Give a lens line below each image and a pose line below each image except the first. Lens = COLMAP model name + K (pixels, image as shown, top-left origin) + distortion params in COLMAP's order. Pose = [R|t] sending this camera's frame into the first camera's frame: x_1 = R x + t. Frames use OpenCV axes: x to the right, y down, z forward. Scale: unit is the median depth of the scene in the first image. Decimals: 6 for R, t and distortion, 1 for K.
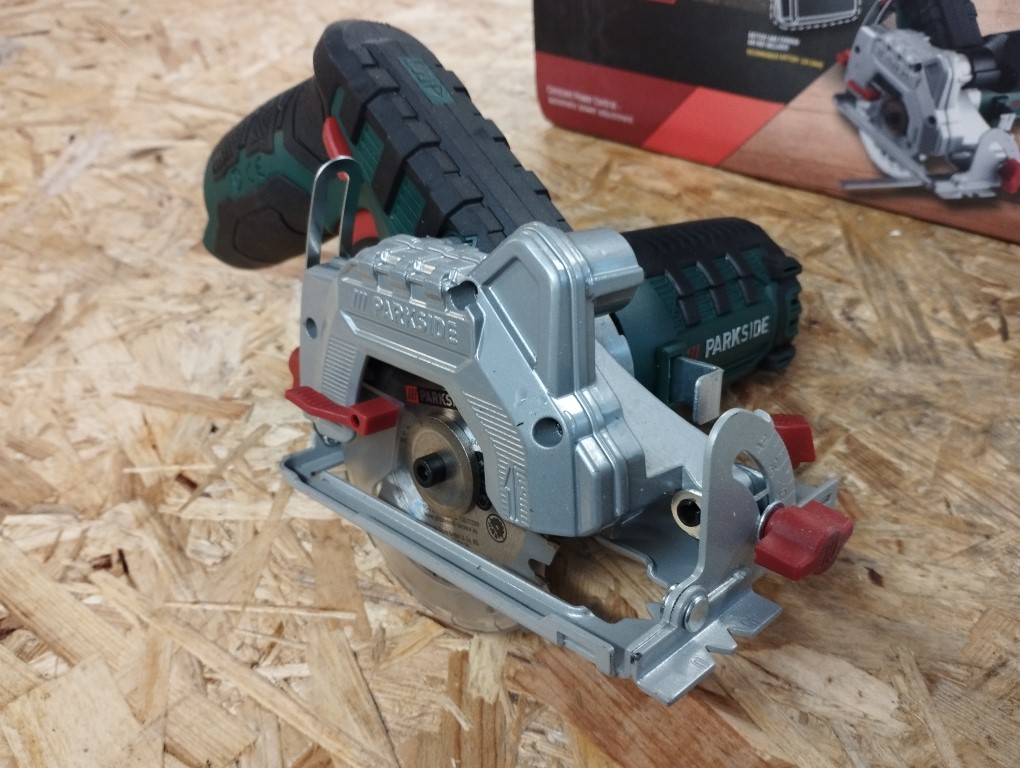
lens RADIAL K [[868.1, 0, 531.5], [0, 868.1, 399.4], [0, 0, 1]] dist [0.078376, -0.123049]
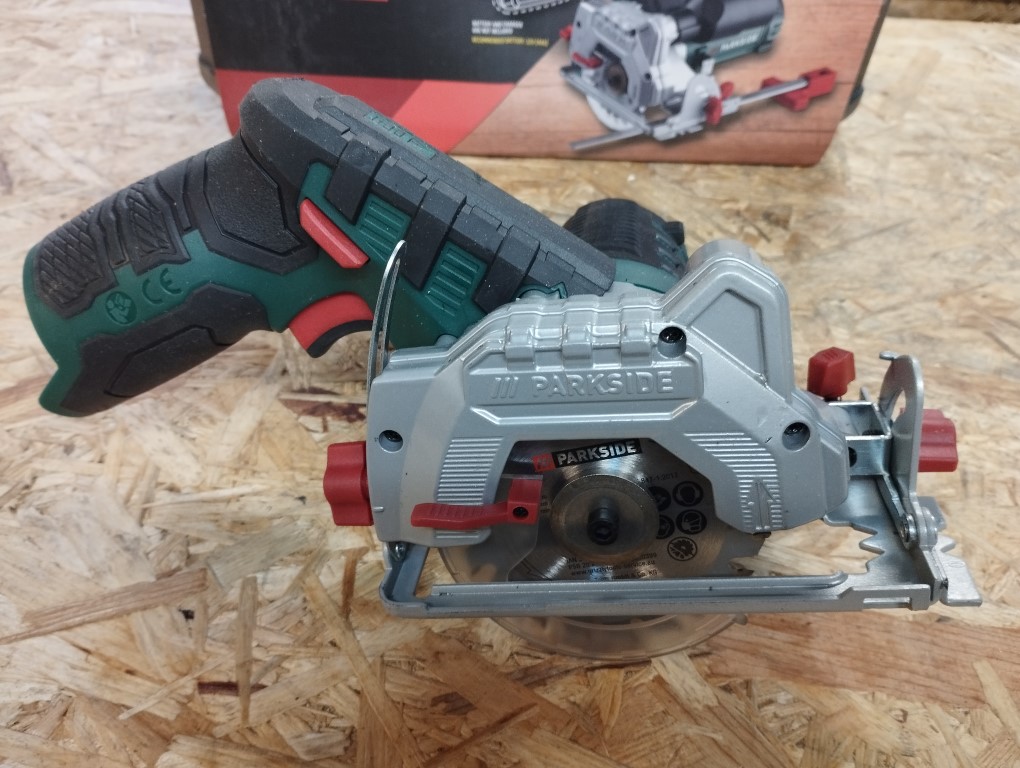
lens RADIAL K [[868.1, 0, 486.4], [0, 868.1, 396.1], [0, 0, 1]] dist [0.078376, -0.123049]
pose [[0.783528, -0.357381, 0.508294, -0.448184], [0.334398, 0.932002, 0.139820, -0.158463], [-0.523700, 0.060419, 0.849757, 0.158188]]
